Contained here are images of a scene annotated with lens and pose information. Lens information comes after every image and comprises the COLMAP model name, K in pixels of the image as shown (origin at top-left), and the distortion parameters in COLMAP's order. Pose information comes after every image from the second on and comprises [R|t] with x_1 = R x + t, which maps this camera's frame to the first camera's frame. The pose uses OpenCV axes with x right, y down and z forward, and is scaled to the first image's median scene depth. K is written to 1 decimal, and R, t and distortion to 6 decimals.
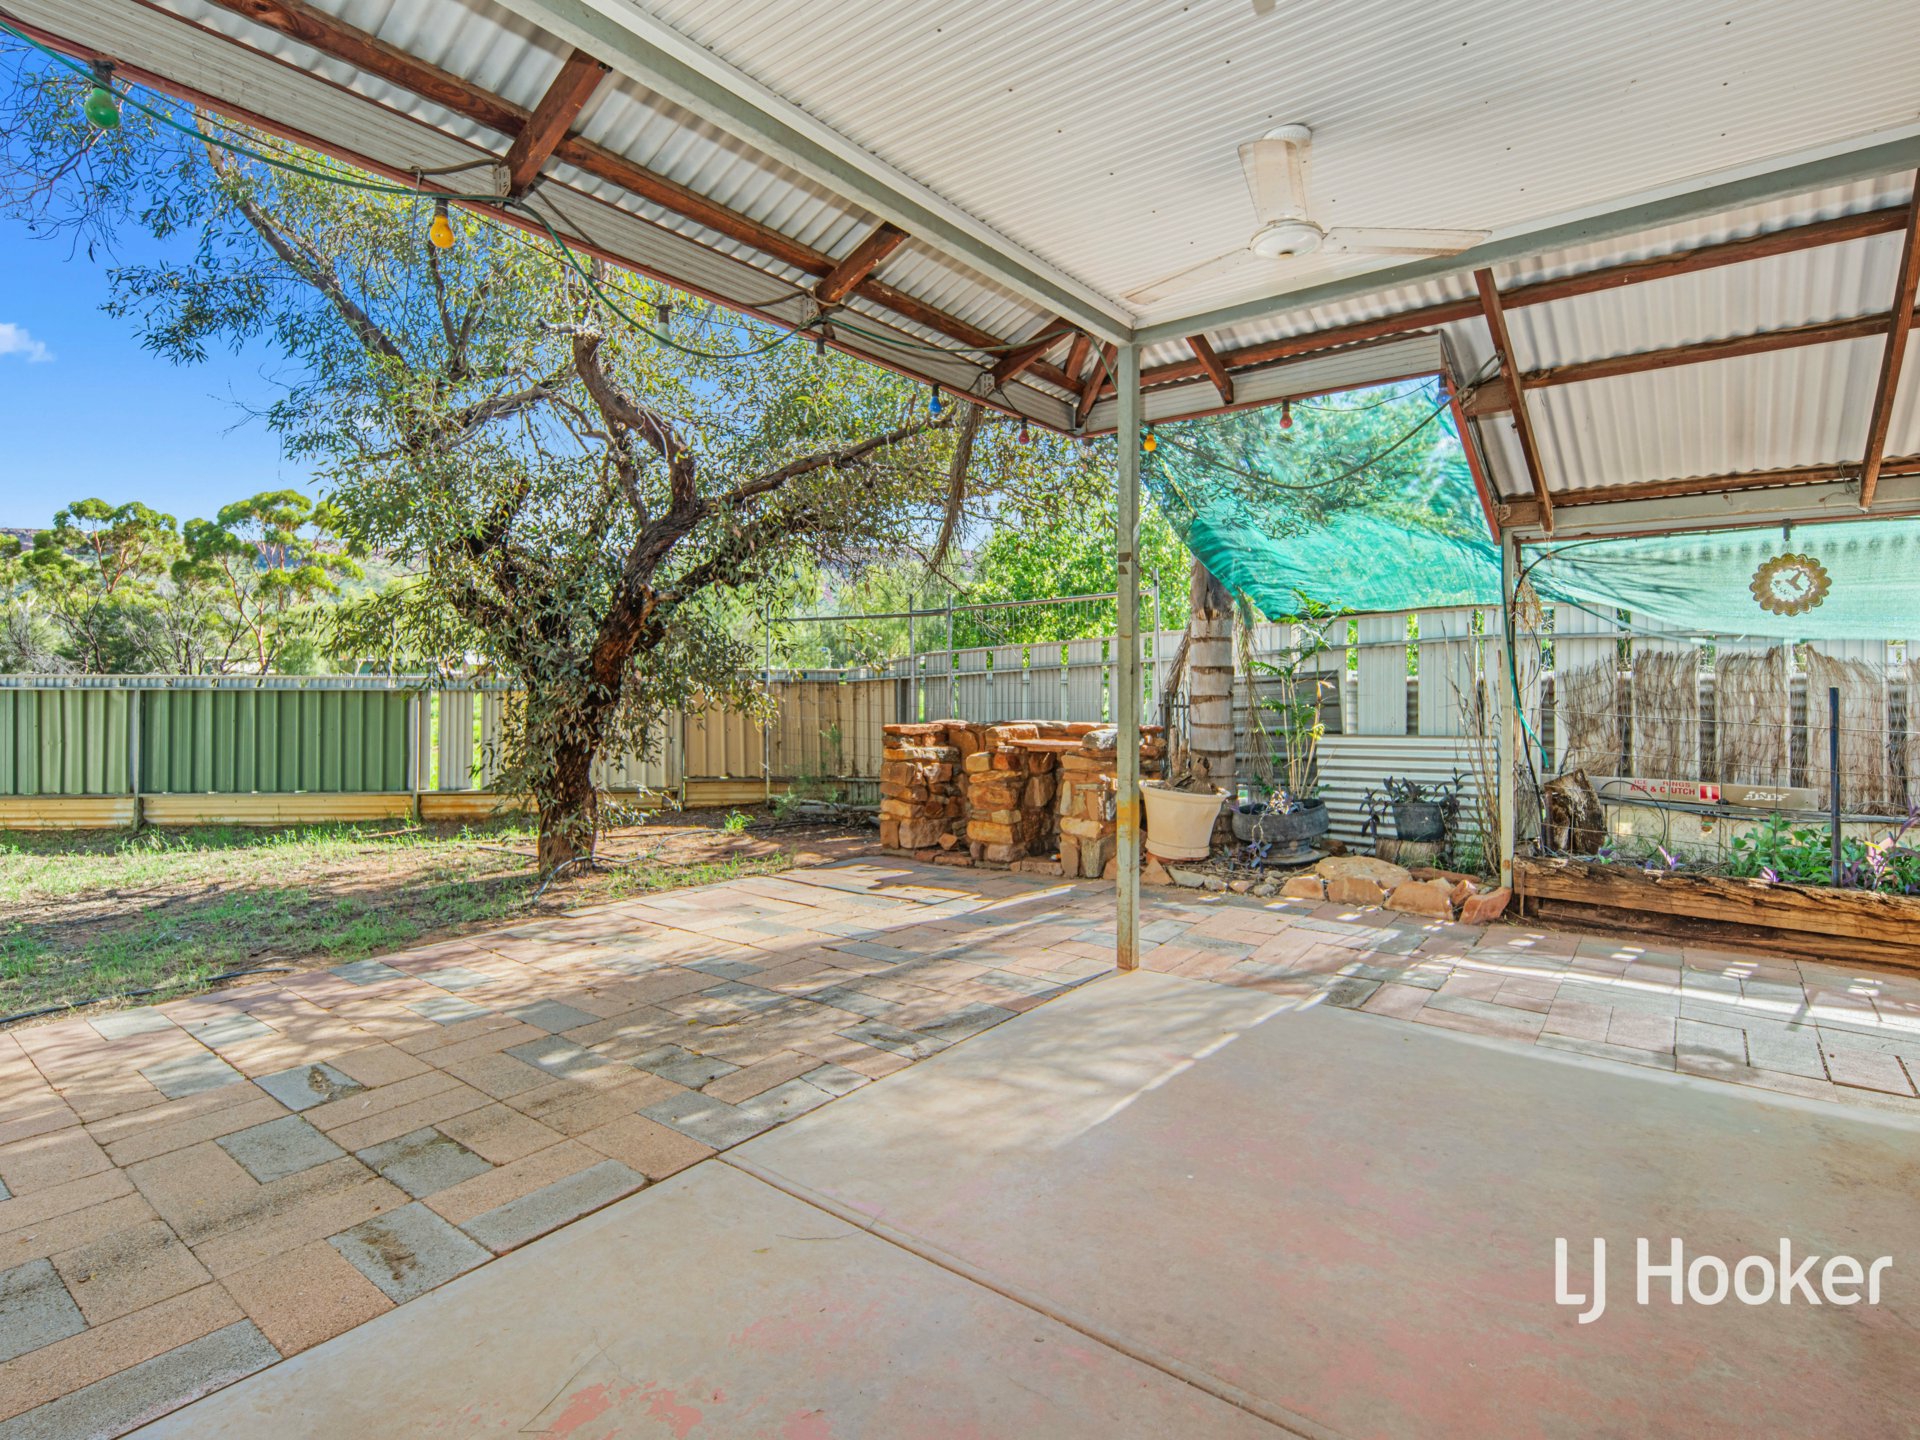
lens RADIAL K [[957.3, 0, 974.3], [0, 957.3, 674.4], [0, 0, 1]] dist [0.004008, -0.004318]
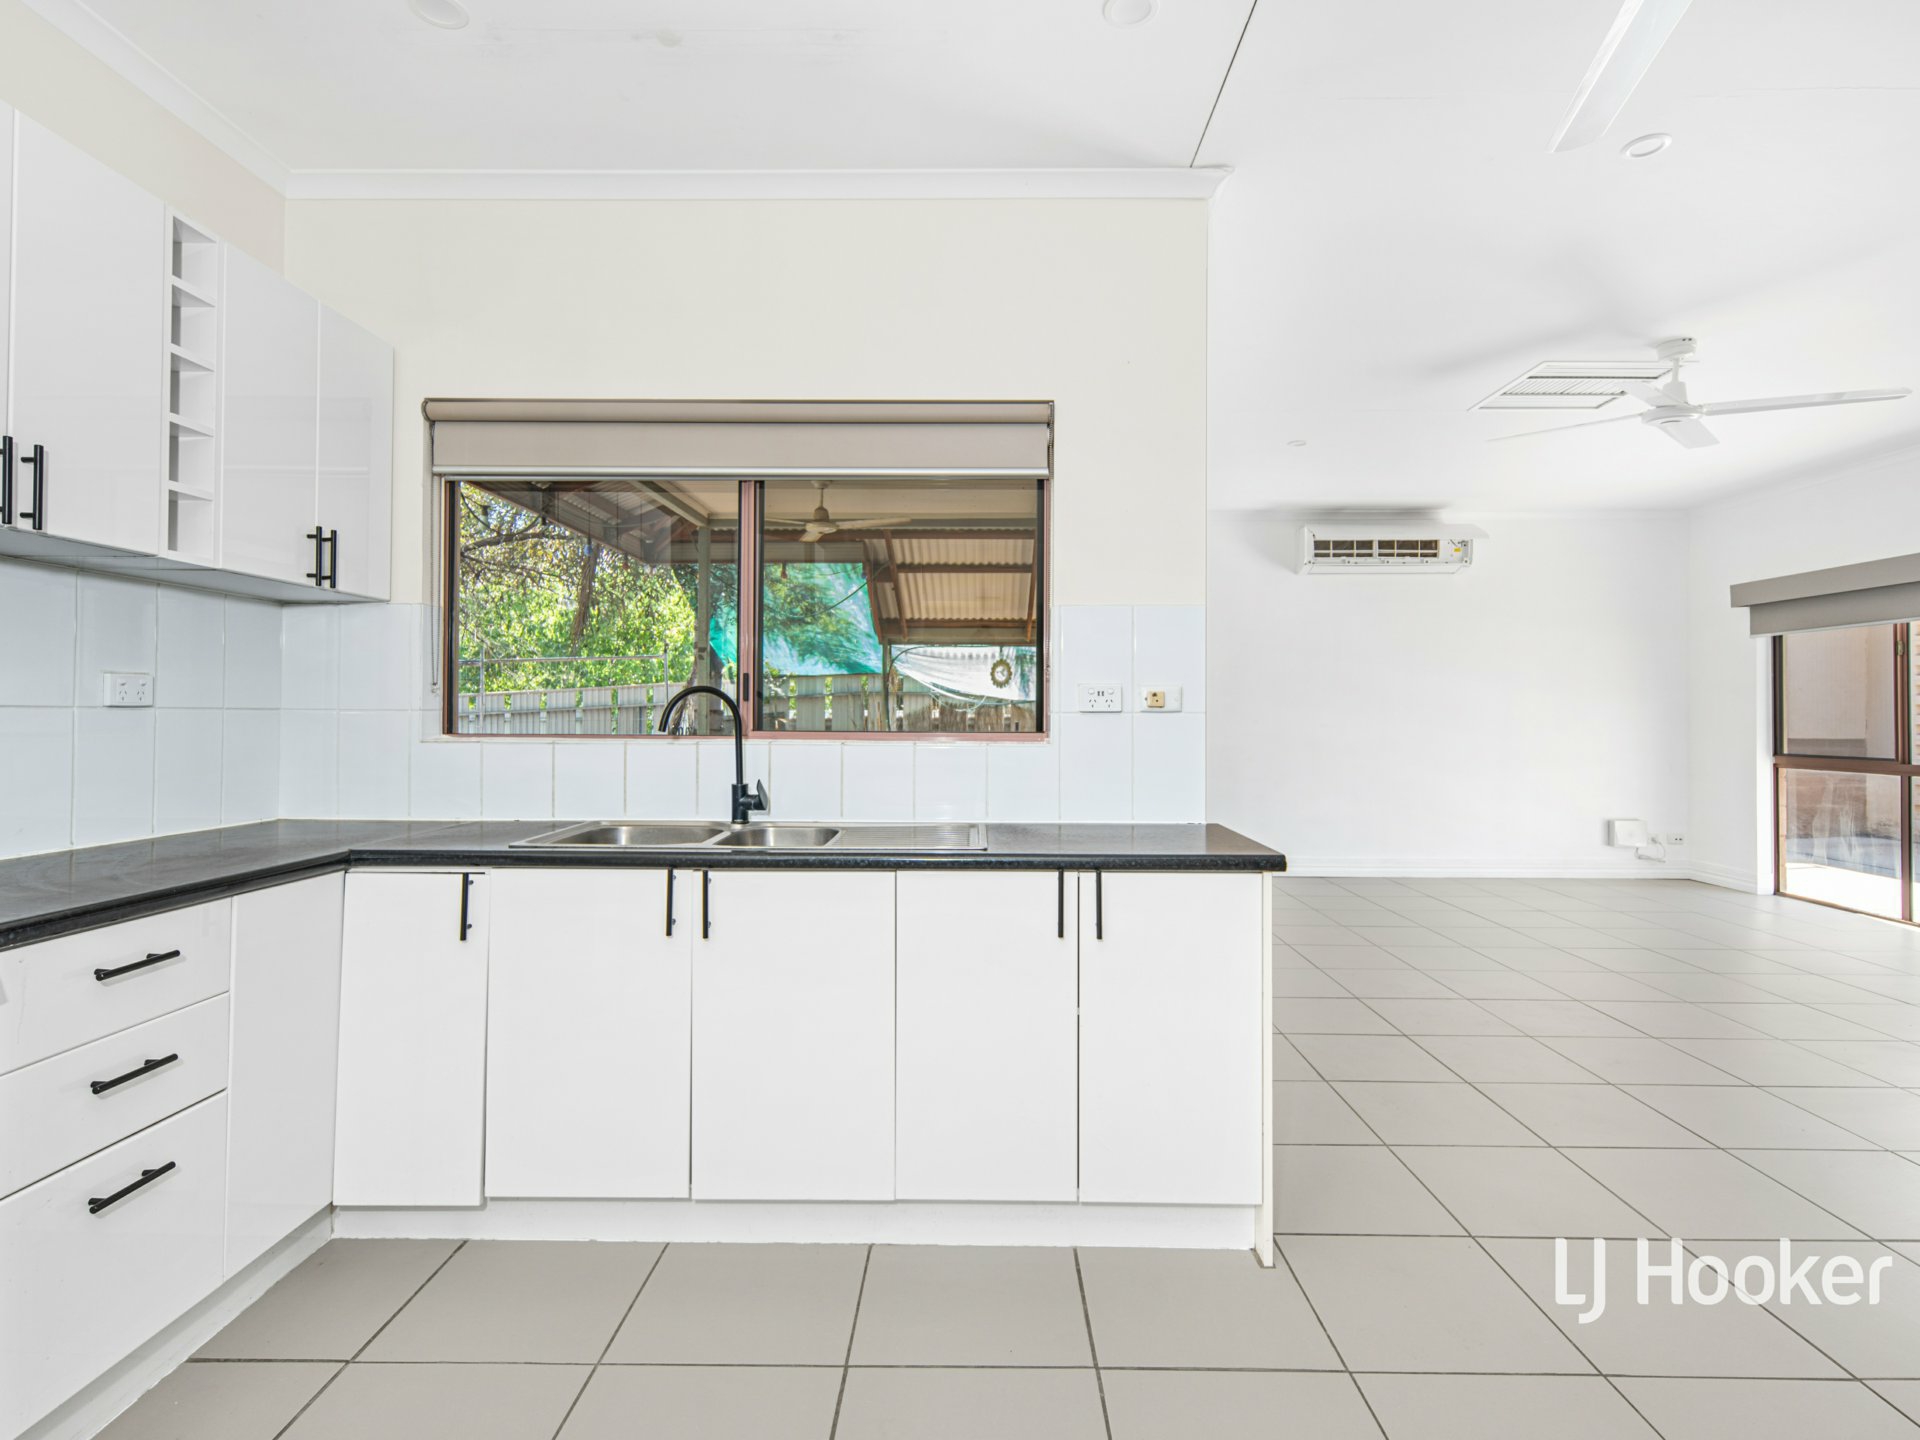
lens RADIAL K [[957.3, 0, 948.6], [0, 957.3, 703.8], [0, 0, 1]] dist [0.004008, -0.004318]
pose [[0.810906, 0.002939, 0.585168, -0.435183], [0.000773, 0.999981, -0.006094, -0.010885], [-0.585175, 0.005394, 0.810889, -0.580219]]
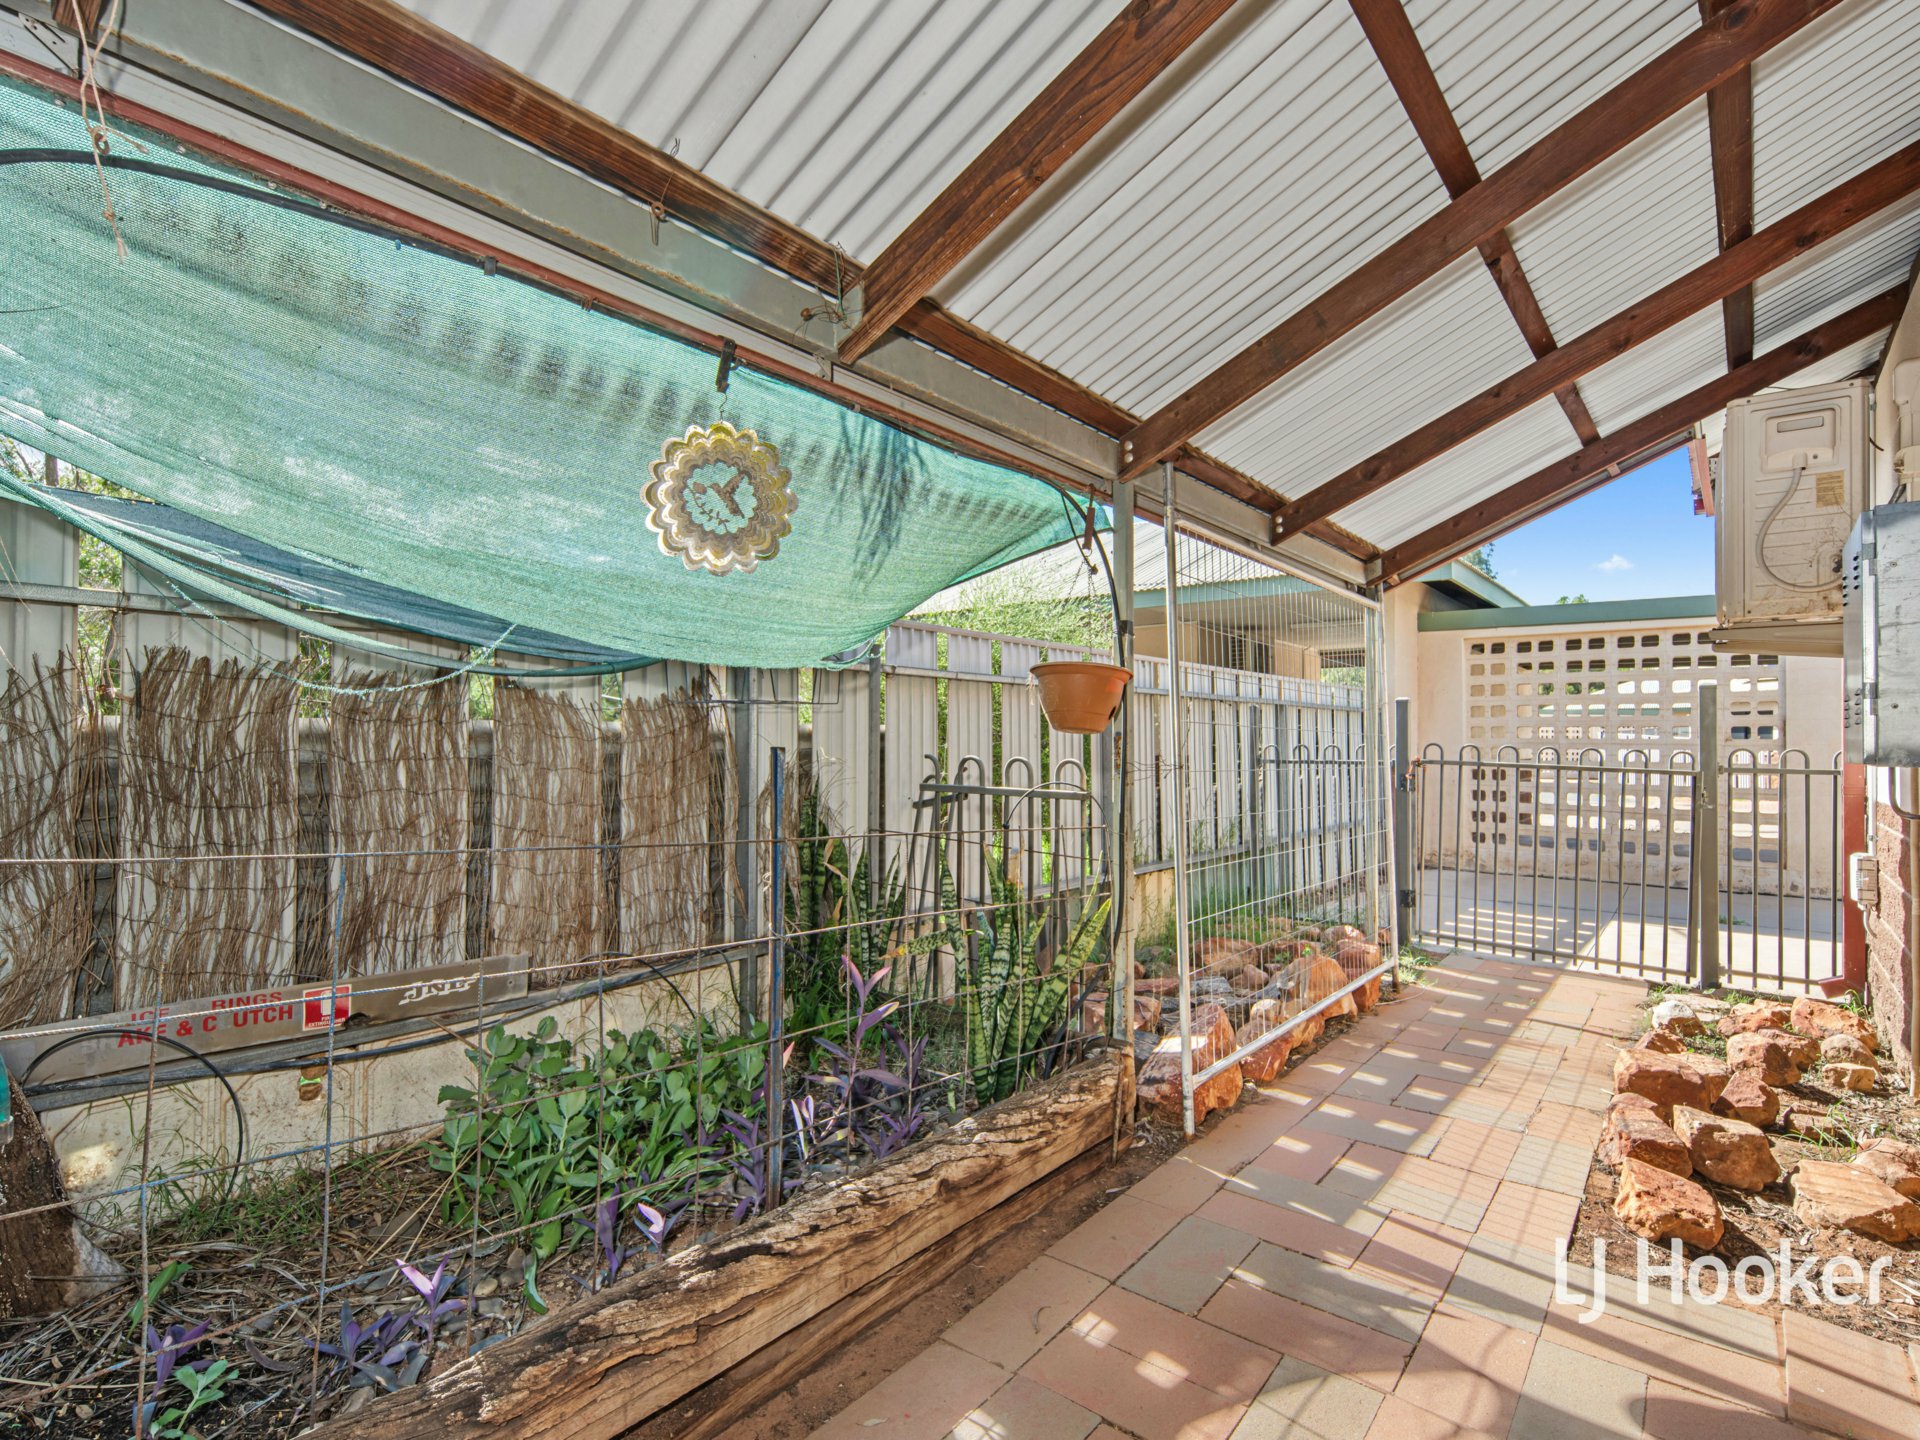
lens RADIAL K [[957.3, 0, 951.8], [0, 957.3, 715.0], [0, 0, 1]] dist [0.004008, -0.004318]
pose [[0.027472, 0.028601, 0.999213, 0.382567], [-0.003711, 0.999587, -0.028510, 0.009845], [-0.999616, -0.002925, 0.027567, 0.769492]]
